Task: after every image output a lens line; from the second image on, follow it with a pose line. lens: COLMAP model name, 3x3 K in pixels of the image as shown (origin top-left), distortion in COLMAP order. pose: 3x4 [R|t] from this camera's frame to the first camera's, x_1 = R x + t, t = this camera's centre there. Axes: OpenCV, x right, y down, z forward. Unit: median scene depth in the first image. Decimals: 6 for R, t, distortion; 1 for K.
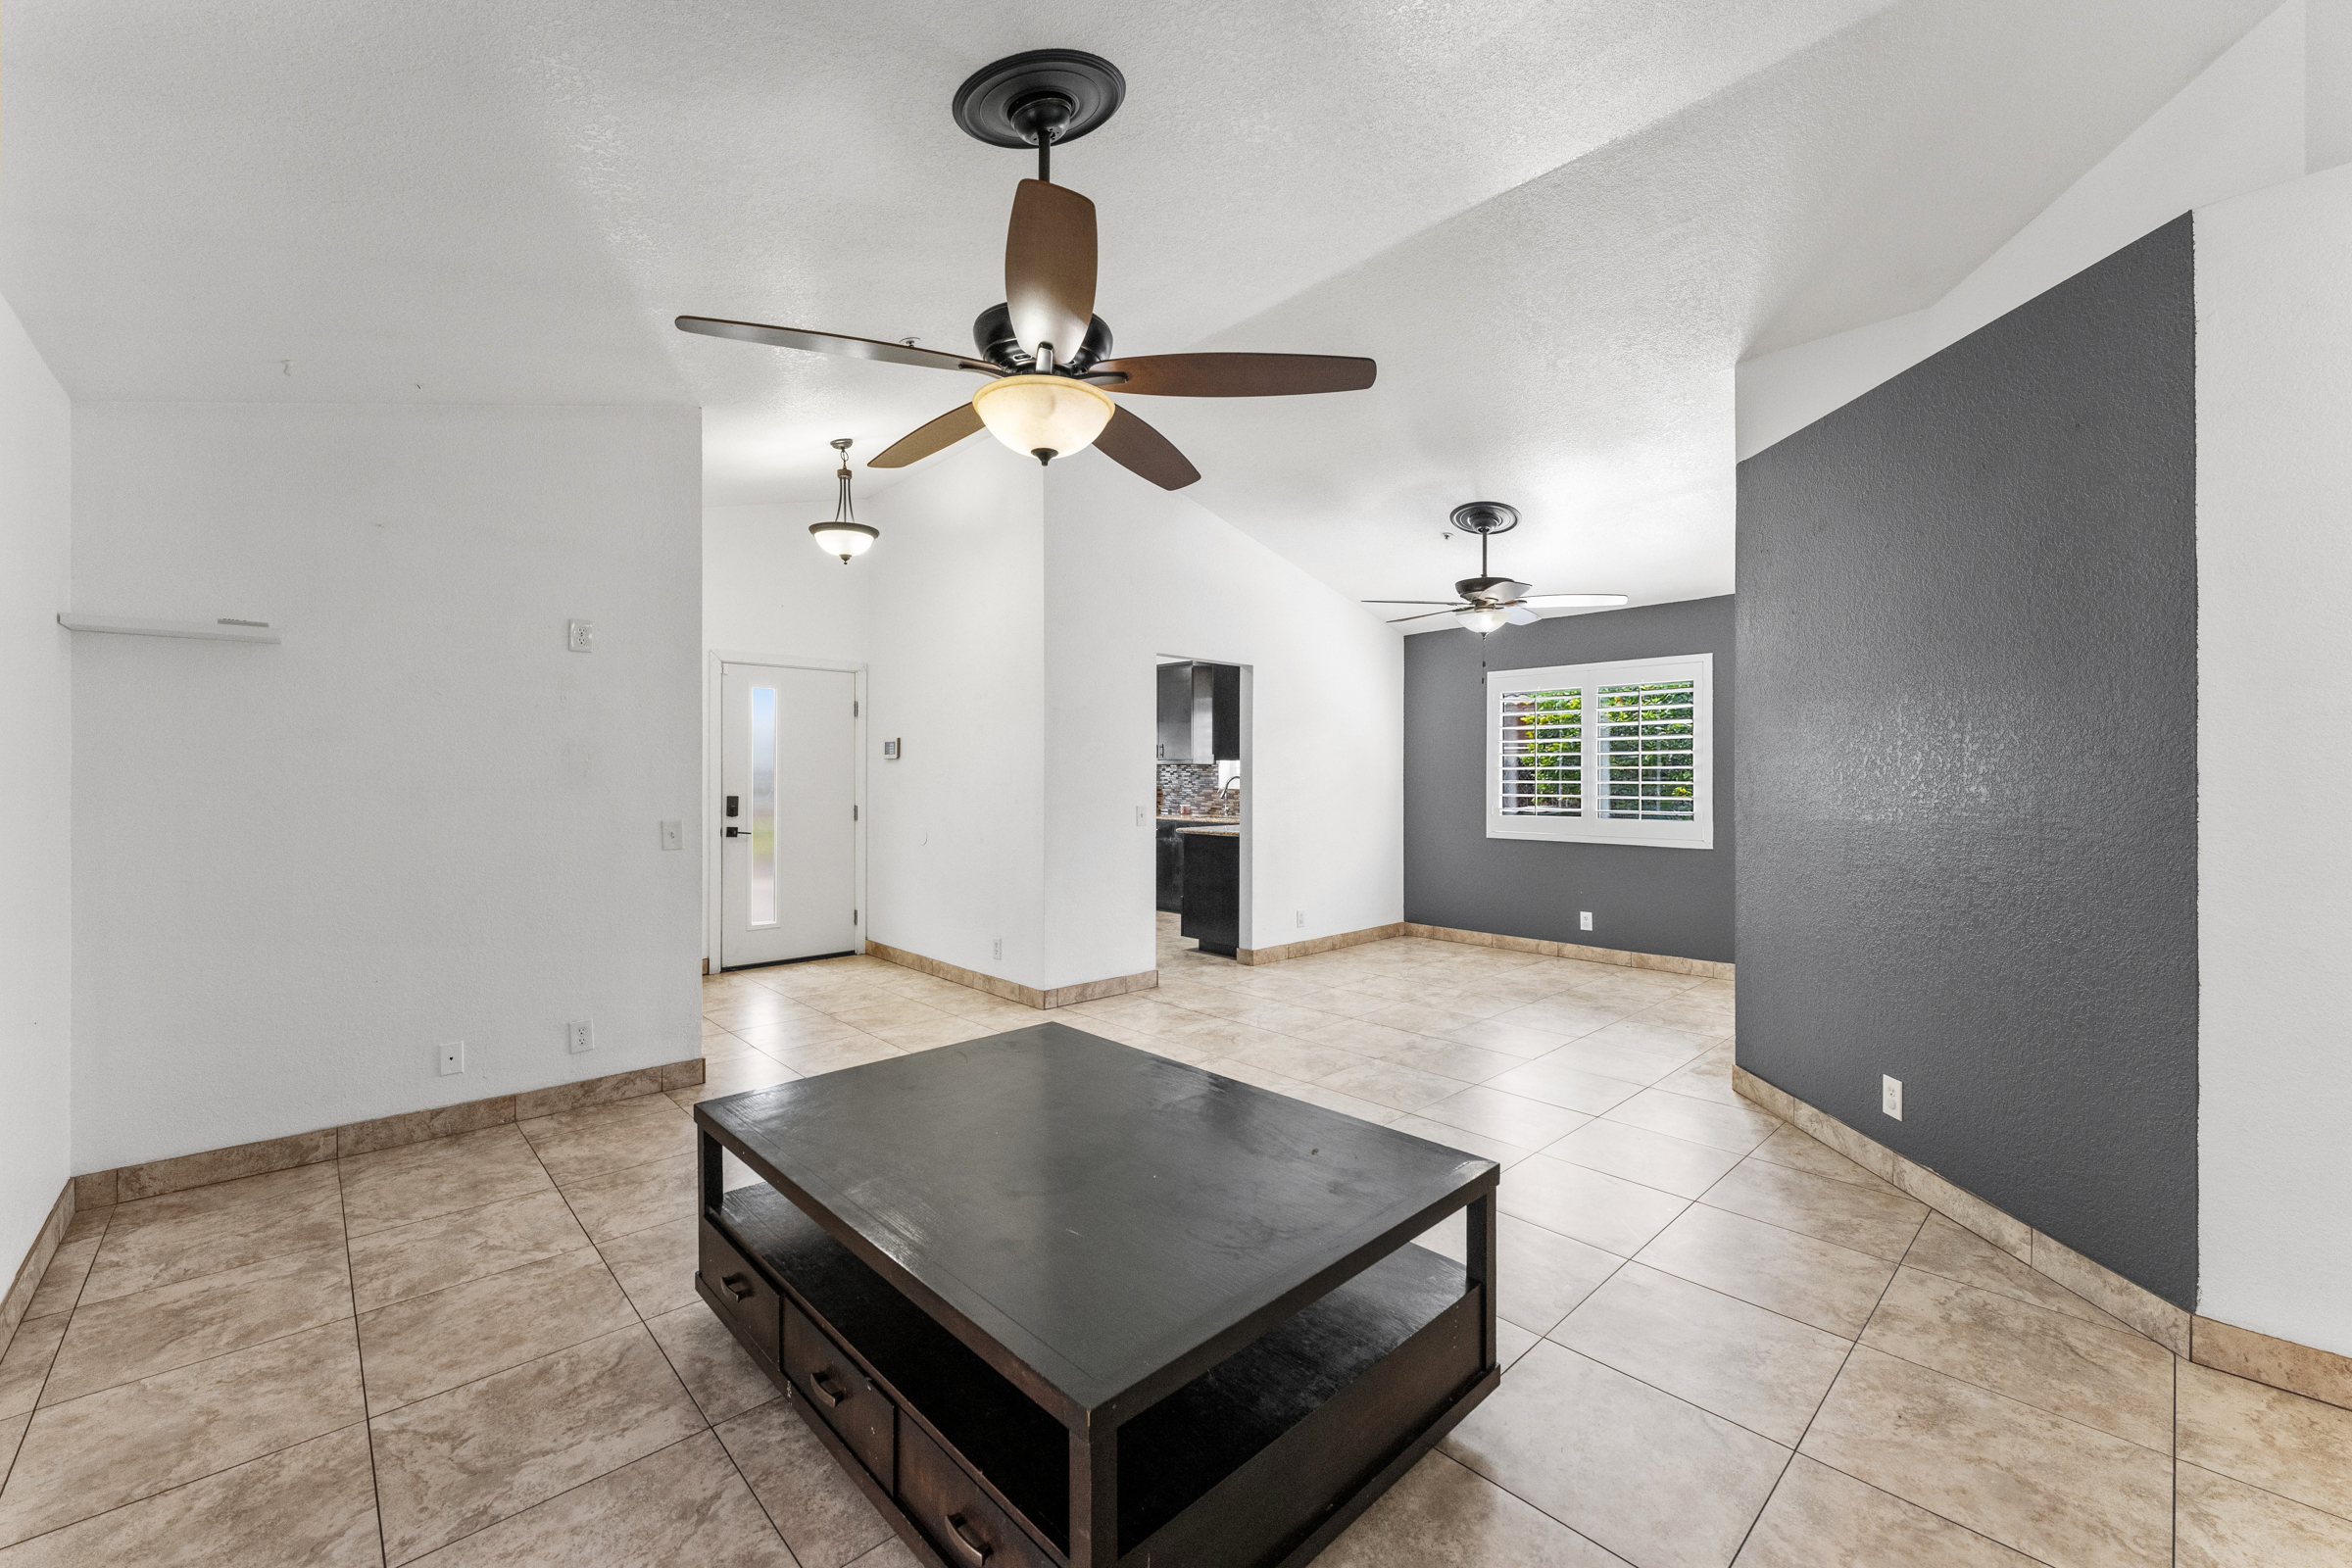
lens RADIAL K [[946.7, 0, 1176.5], [0, 946.7, 784.8], [0, 0, 1]] dist [0.001161, -0.000624]
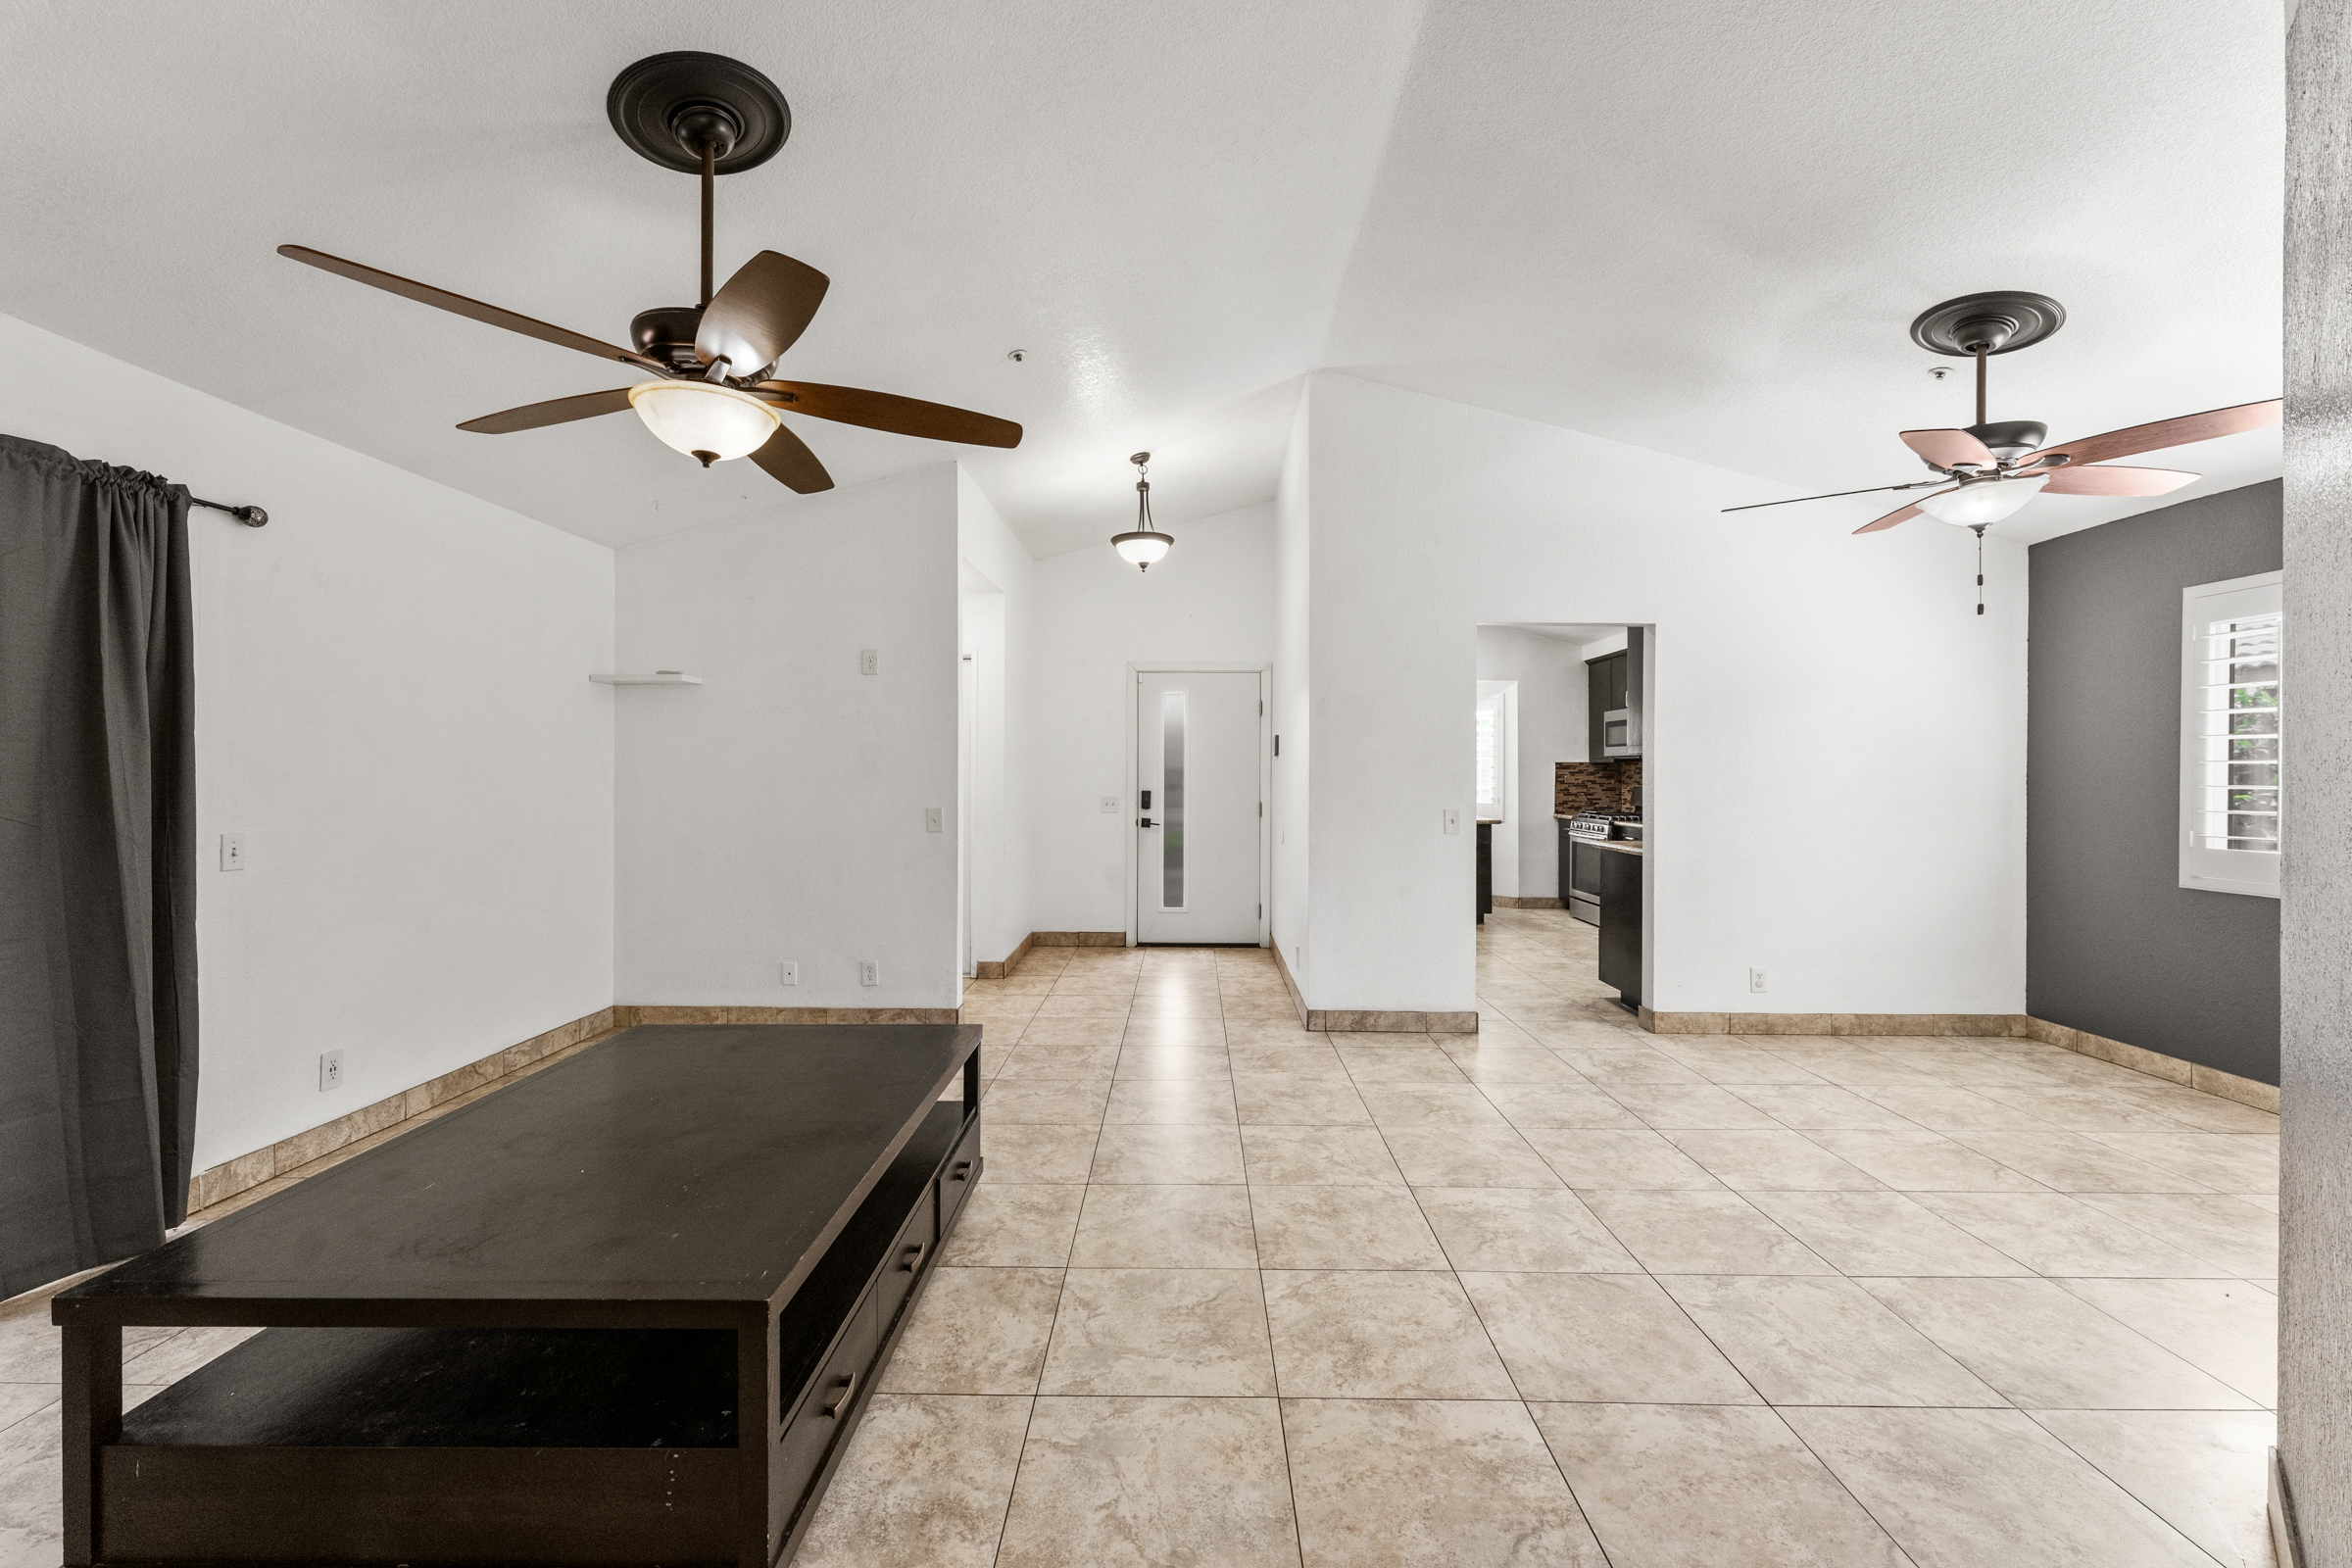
lens RADIAL K [[946.7, 0, 1163.6], [0, 946.7, 775.4], [0, 0, 1]] dist [0.001161, -0.000624]
pose [[0.712658, 0.002745, -0.701506, 0.332908], [-0.010177, 0.999928, -0.006425, 0.000766], [0.701437, 0.011718, 0.712635, 0.216801]]
